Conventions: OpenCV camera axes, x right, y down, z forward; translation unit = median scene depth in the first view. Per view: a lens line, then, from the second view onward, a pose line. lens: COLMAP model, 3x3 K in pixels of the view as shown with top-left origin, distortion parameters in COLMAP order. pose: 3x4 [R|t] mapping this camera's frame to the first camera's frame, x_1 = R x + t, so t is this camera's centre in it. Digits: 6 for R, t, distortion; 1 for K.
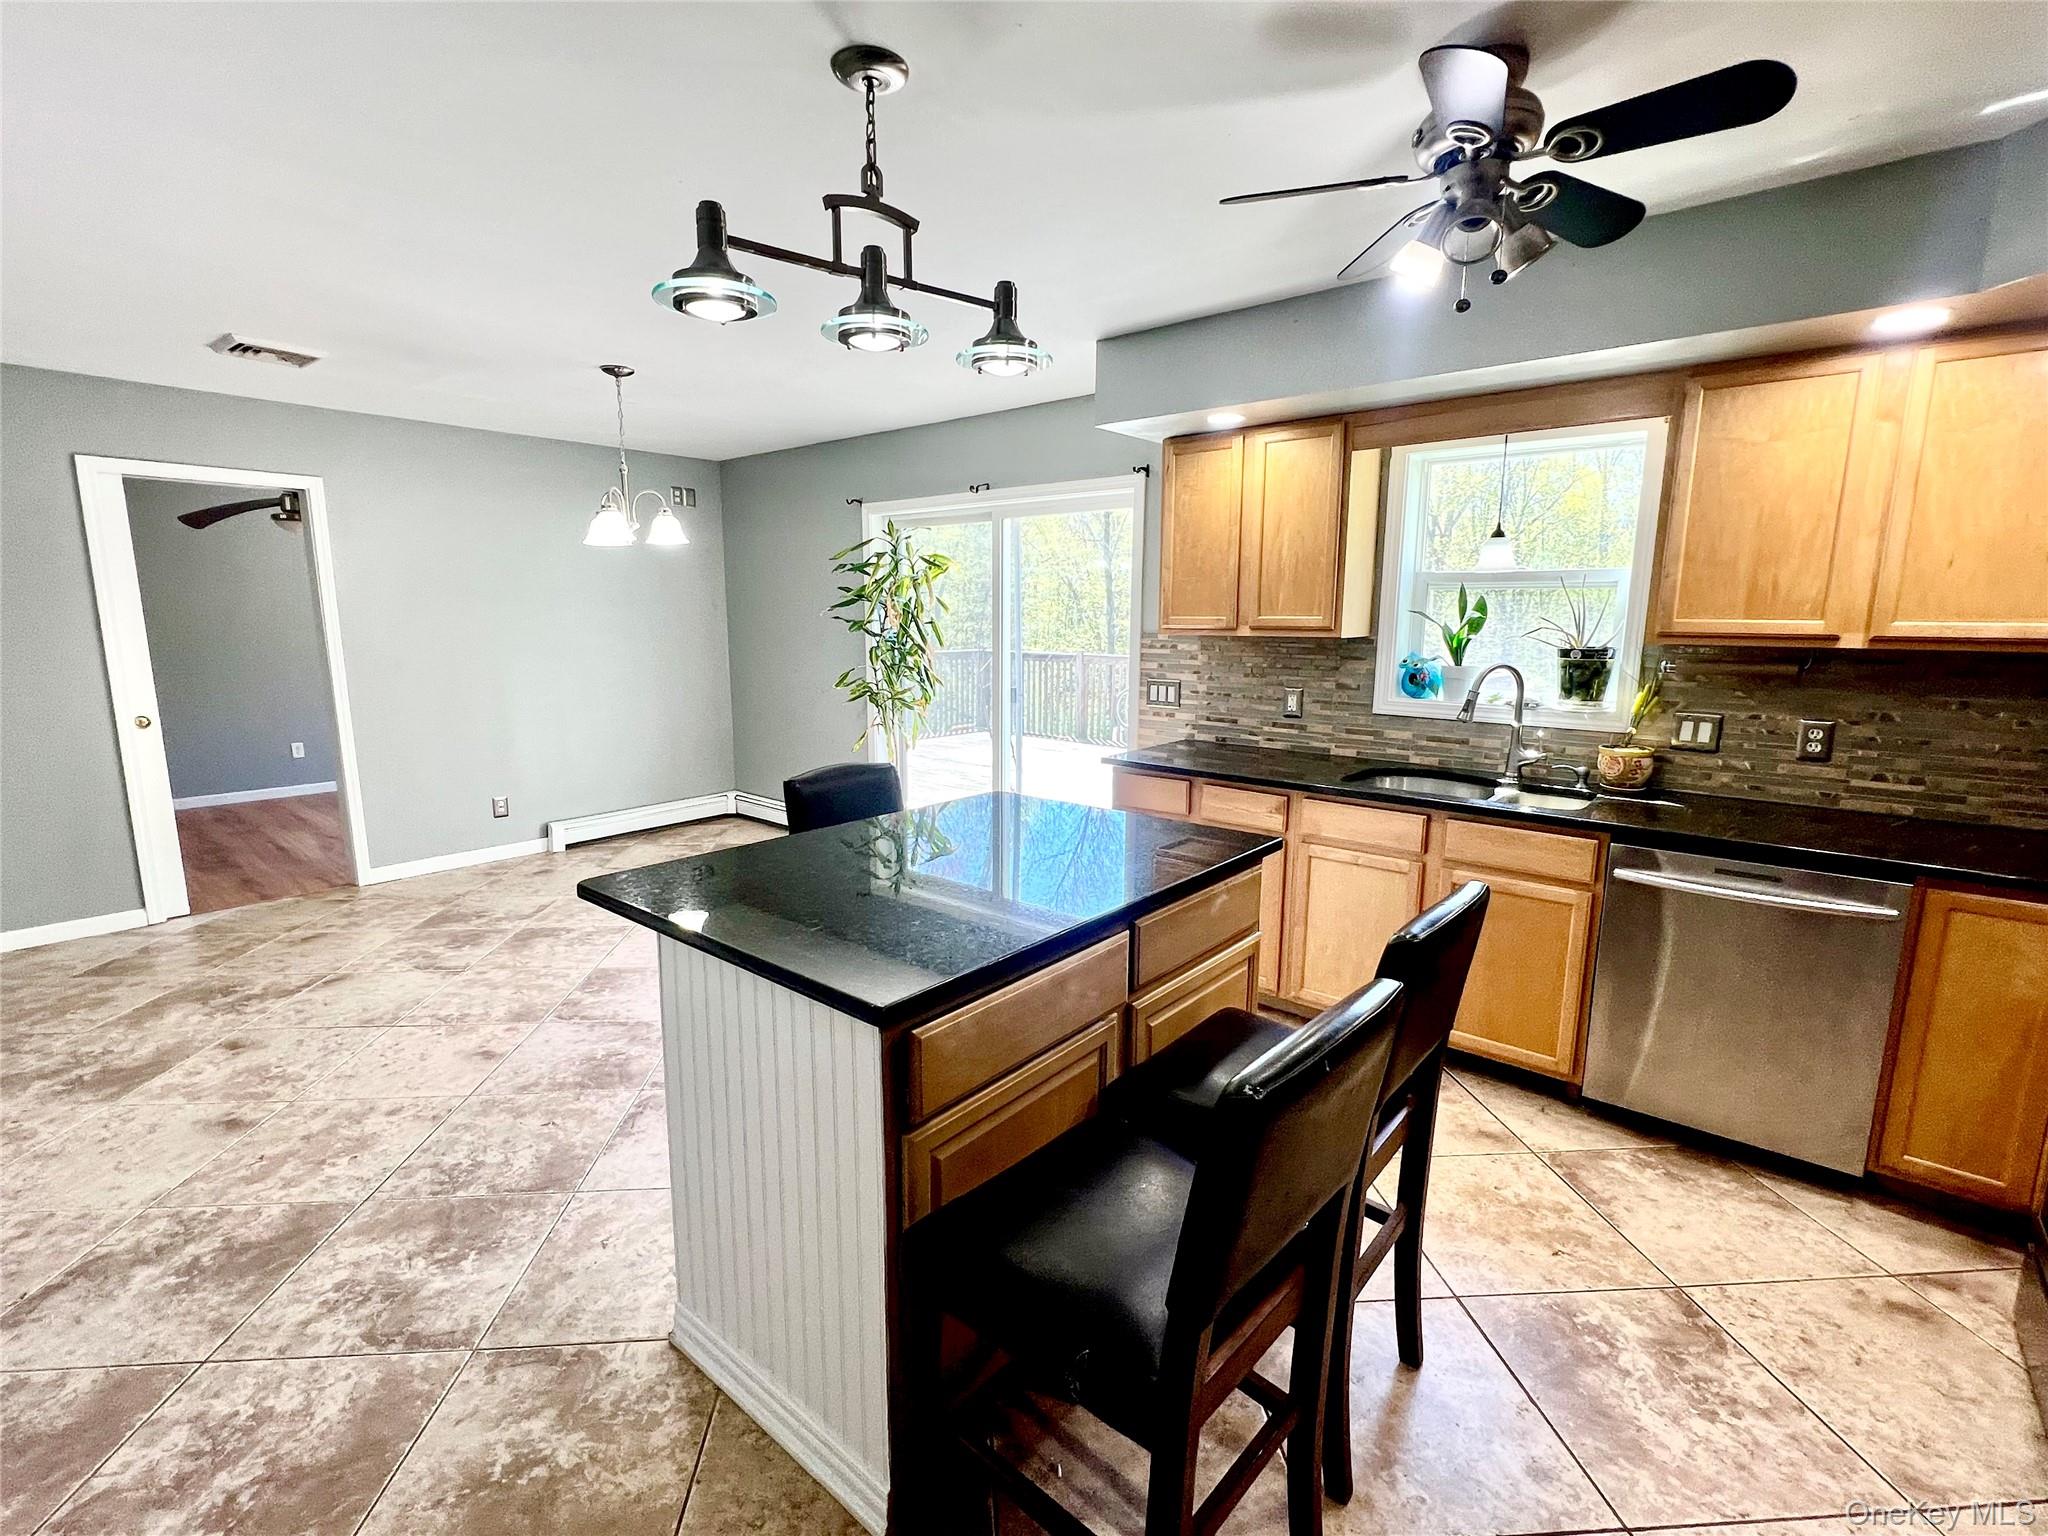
lens RADIAL K [[921.7, 0, 1016.7], [0, 921.7, 766.5], [0, 0, 1]] dist [-0.002414, 0.000412]
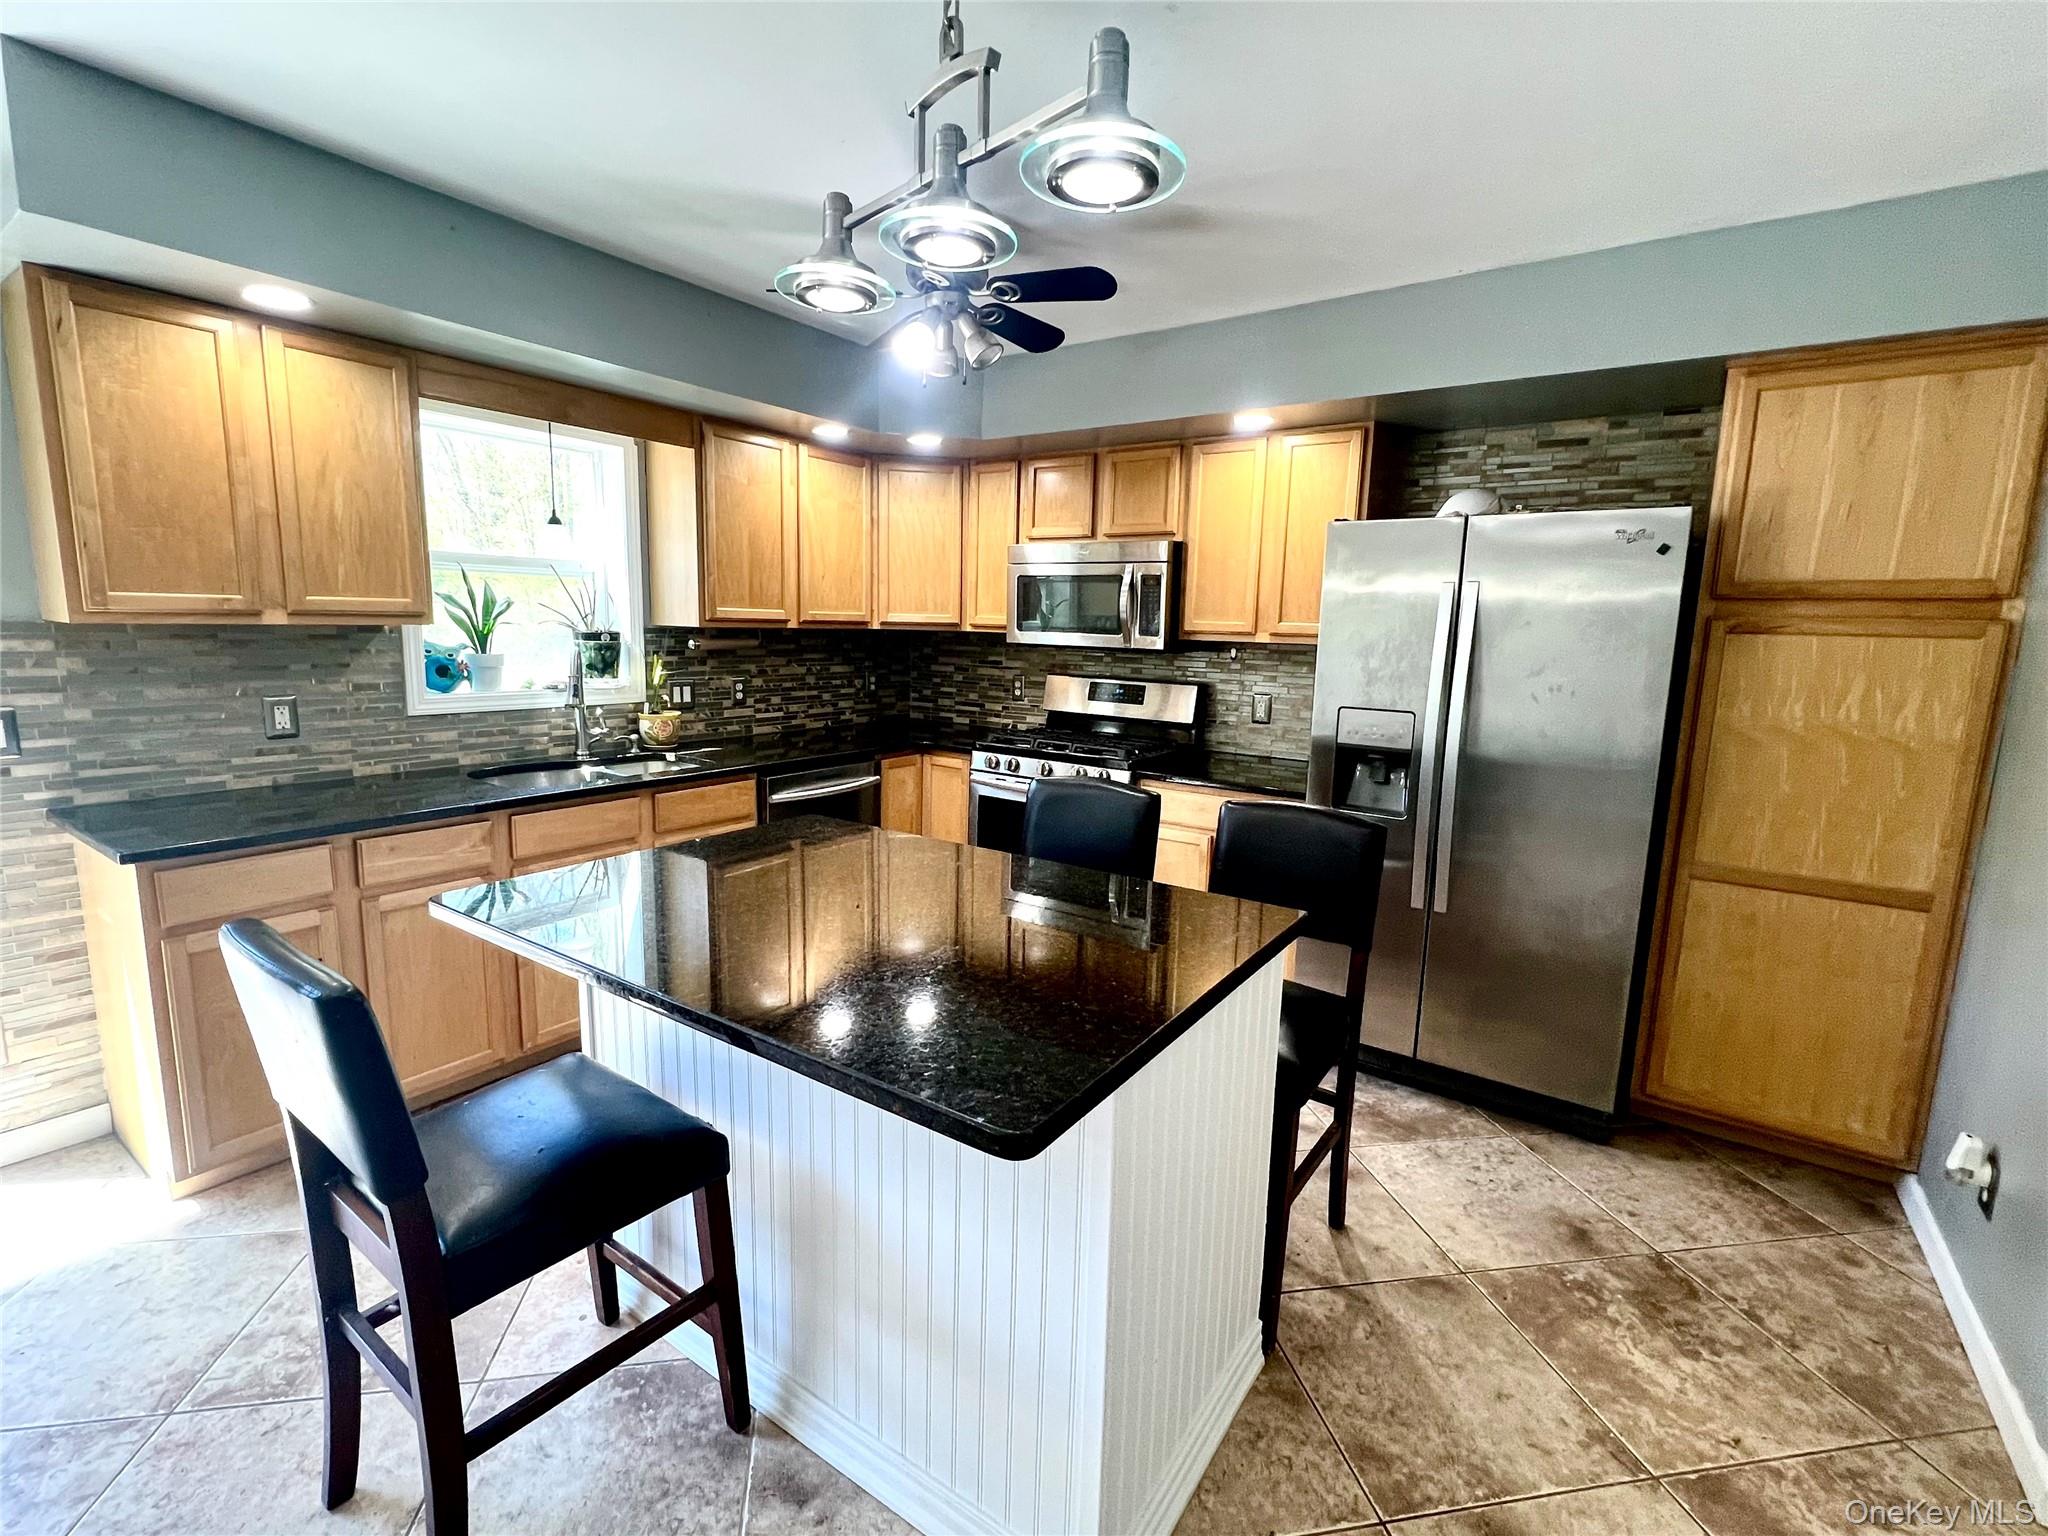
lens RADIAL K [[921.7, 0, 1017.8], [0, 921.7, 768.0], [0, 0, 1]] dist [-0.002414, 0.000412]
pose [[-0.098432, -0.165253, 0.981327, -0.579552], [0.139719, 0.974053, 0.178043, -0.098518], [-0.985287, 0.154635, -0.072789, 0.625685]]
